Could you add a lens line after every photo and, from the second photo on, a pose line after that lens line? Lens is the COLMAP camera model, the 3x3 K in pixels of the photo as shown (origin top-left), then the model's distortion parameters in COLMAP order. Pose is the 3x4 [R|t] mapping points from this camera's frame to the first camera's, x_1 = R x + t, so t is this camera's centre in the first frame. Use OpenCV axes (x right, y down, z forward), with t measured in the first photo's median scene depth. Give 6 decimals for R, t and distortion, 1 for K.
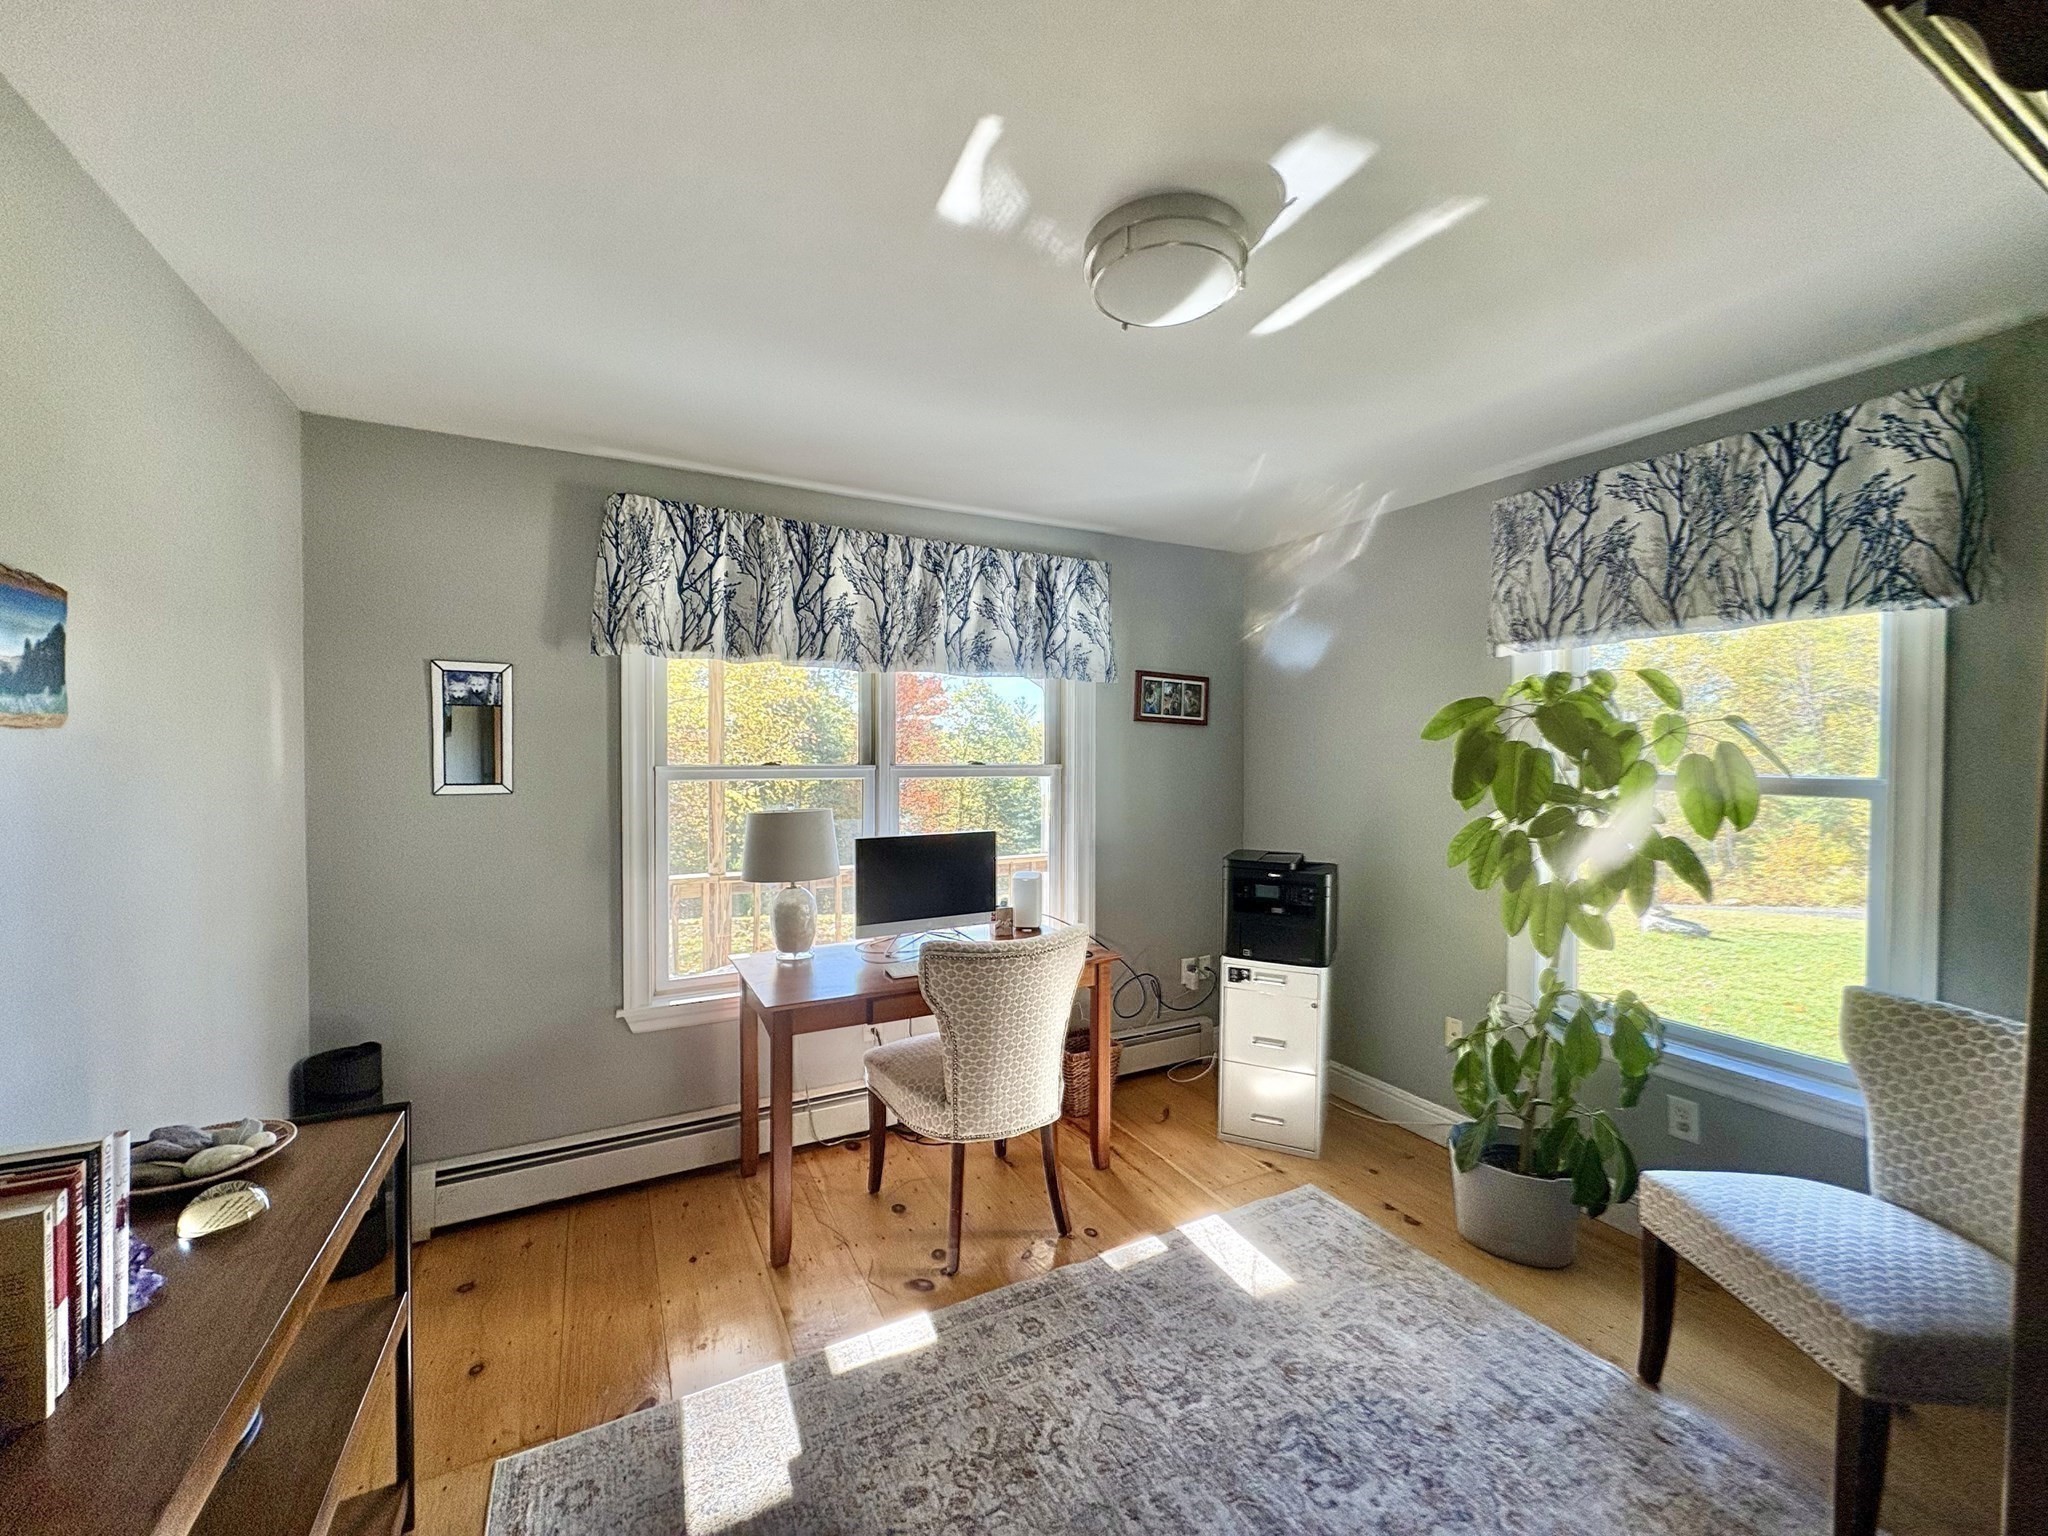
lens RADIAL K [[805.2, 0, 1009.5], [0, 805.2, 767.7], [0, 0, 1]] dist [0.001930, 0.000012]
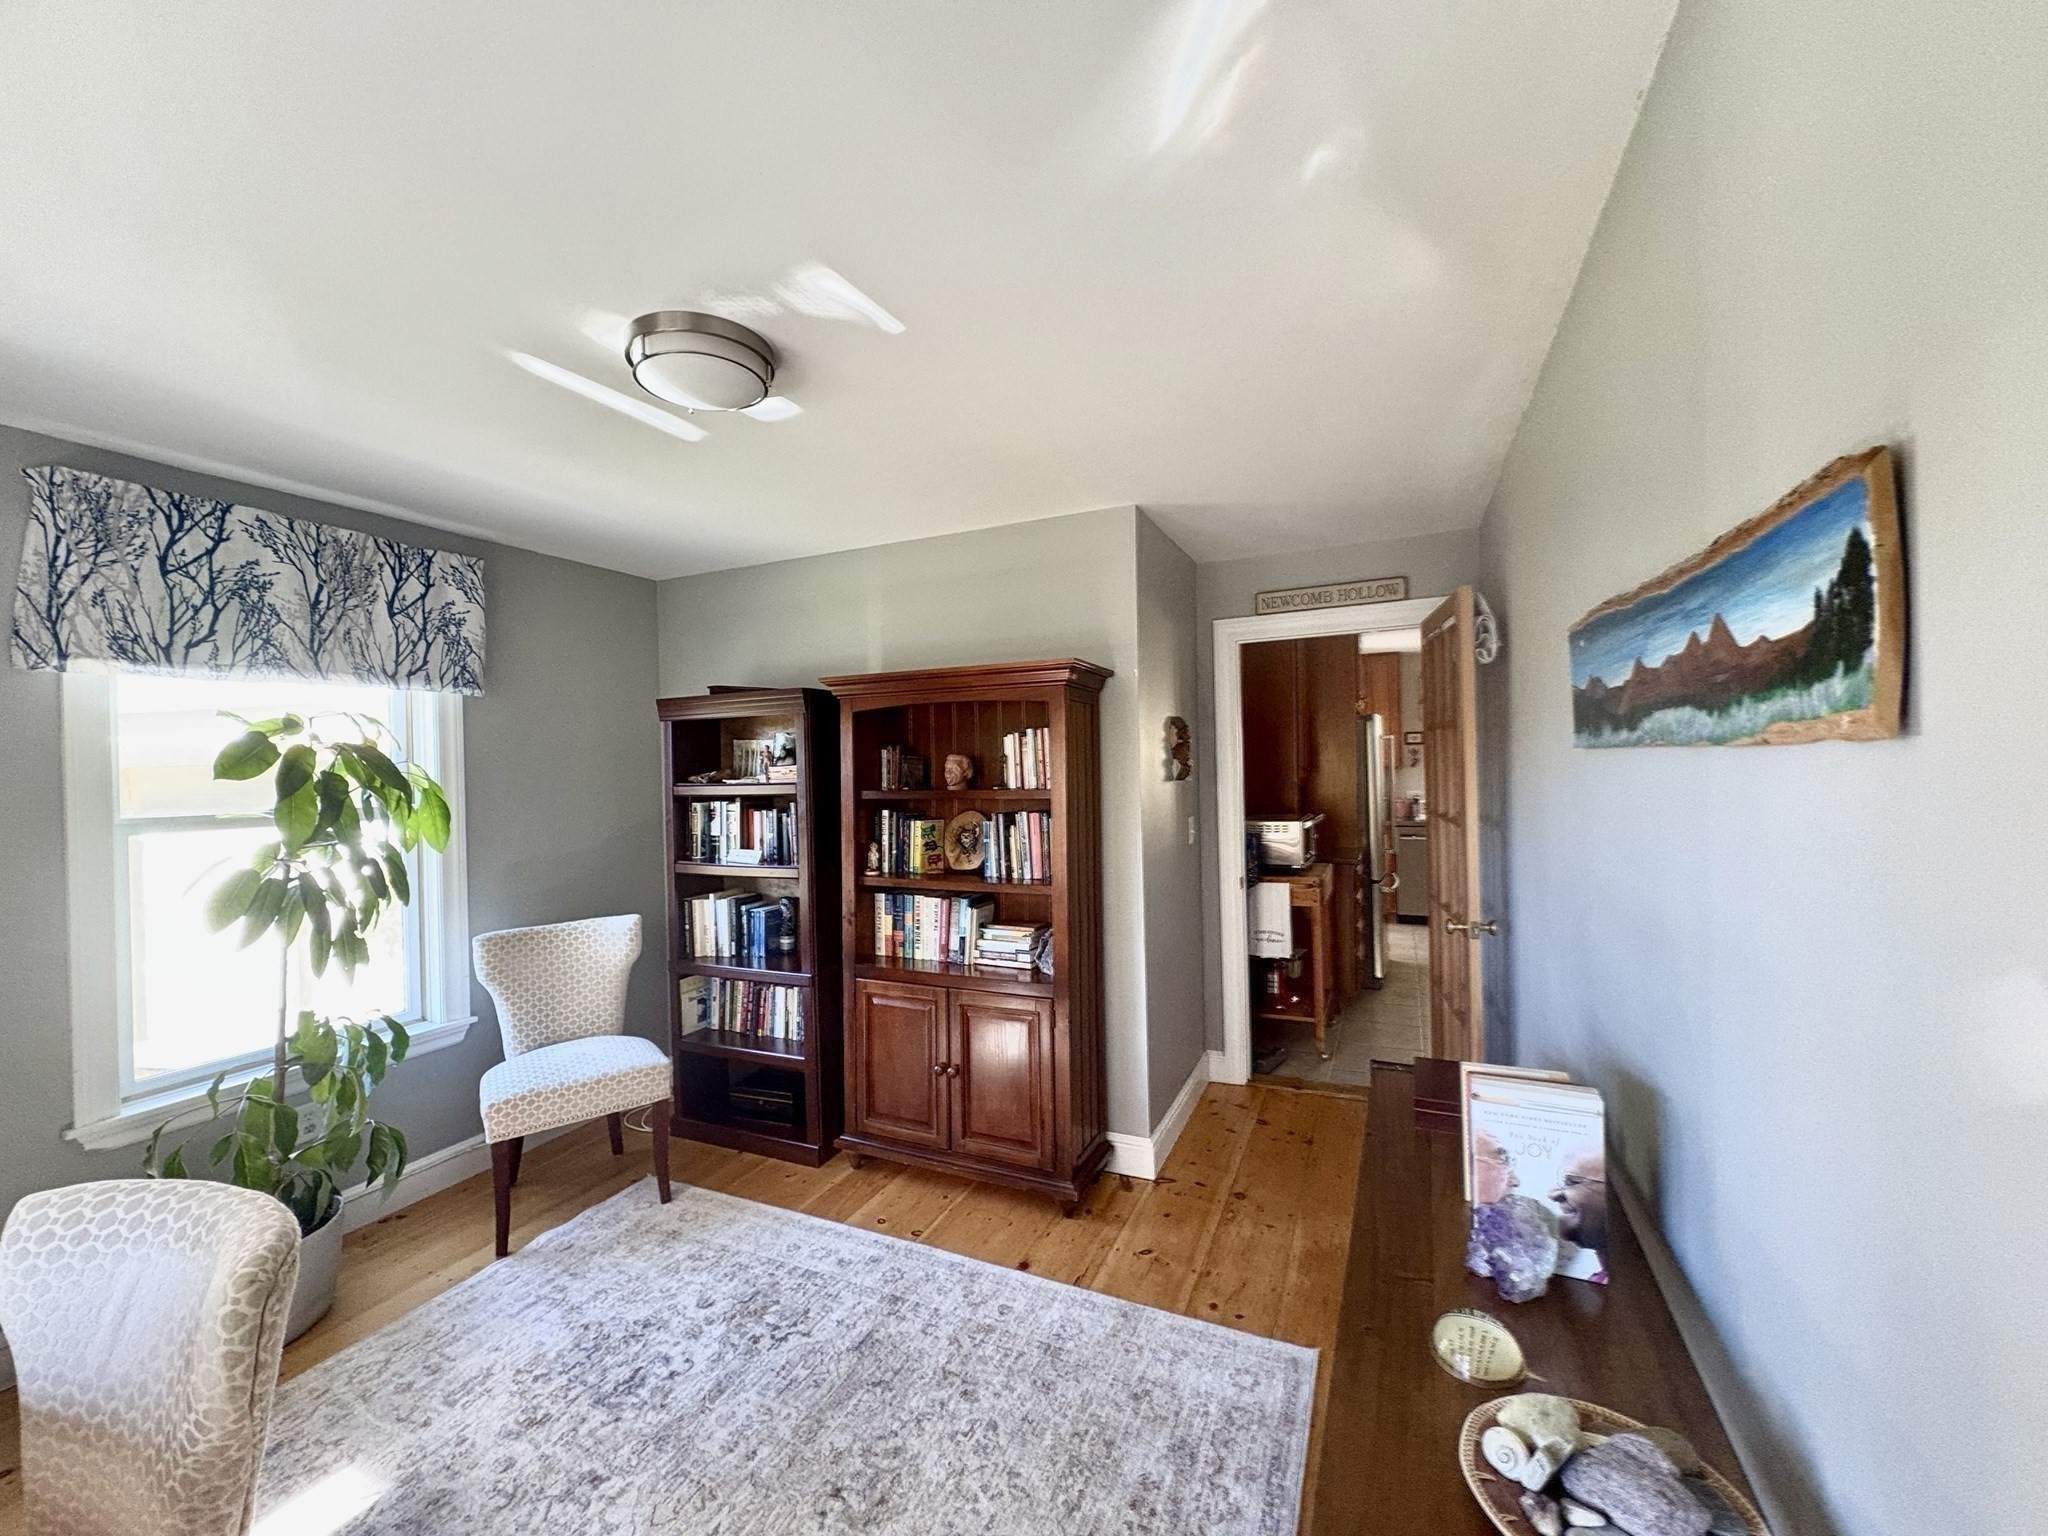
lens RADIAL K [[805.2, 0, 1015.4], [0, 805.2, 758.5], [0, 0, 1]] dist [0.001930, 0.000012]
pose [[-0.618468, 0.008237, 0.785767, -0.622620], [0.032348, 0.999364, 0.014985, -0.044029], [-0.785144, 0.034686, -0.618341, 0.879584]]
